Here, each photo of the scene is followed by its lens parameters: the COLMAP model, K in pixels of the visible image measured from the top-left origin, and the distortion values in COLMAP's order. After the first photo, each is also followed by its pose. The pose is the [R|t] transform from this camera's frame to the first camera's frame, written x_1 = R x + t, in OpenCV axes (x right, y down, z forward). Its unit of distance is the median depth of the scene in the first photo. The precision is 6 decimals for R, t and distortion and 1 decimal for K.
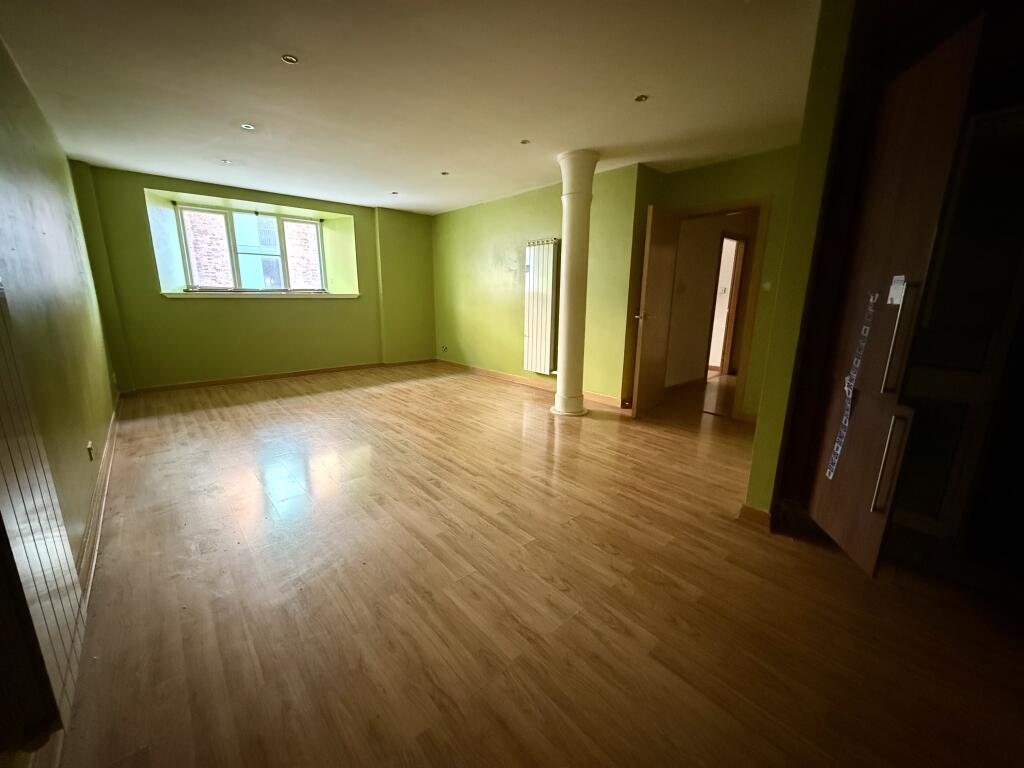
lens RADIAL K [[403.6, 0, 512.0], [0, 403.6, 384.0], [0, 0, 1]] dist [0.001476, 0.000075]
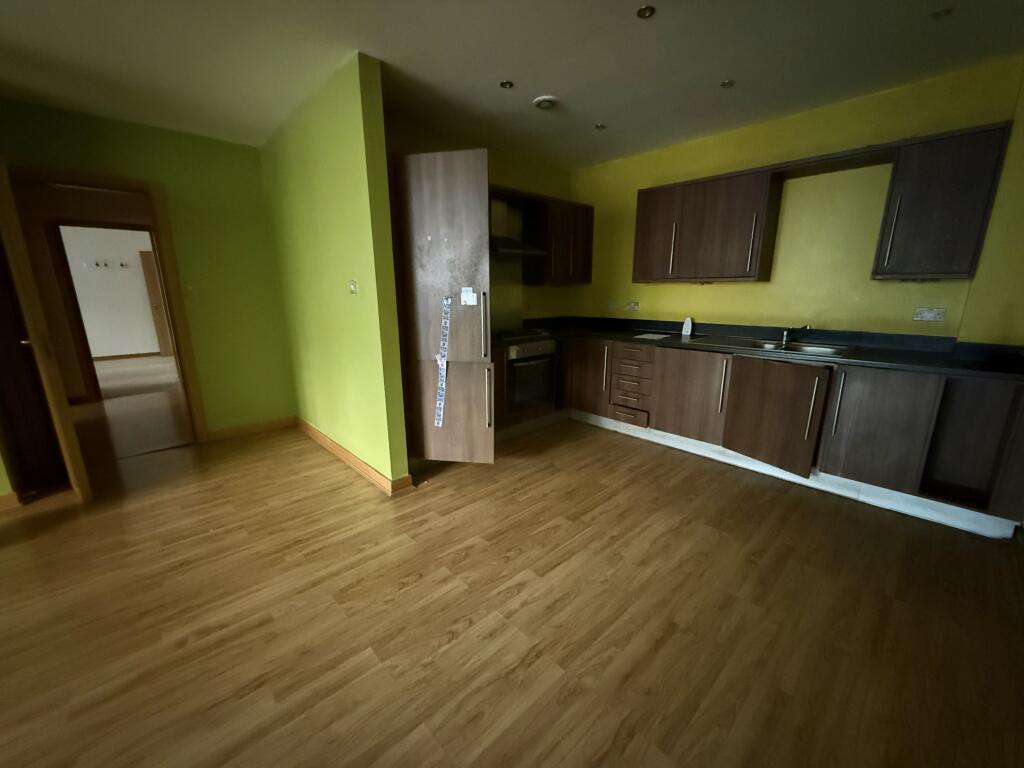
lens RADIAL K [[403.6, 0, 512.0], [0, 403.6, 384.0], [0, 0, 1]] dist [0.001476, 0.000075]
pose [[-0.017209, -0.239618, 0.970715, -0.624482], [0.223087, 0.945464, 0.237340, -0.208074], [-0.974647, 0.220638, 0.037185, 0.717764]]
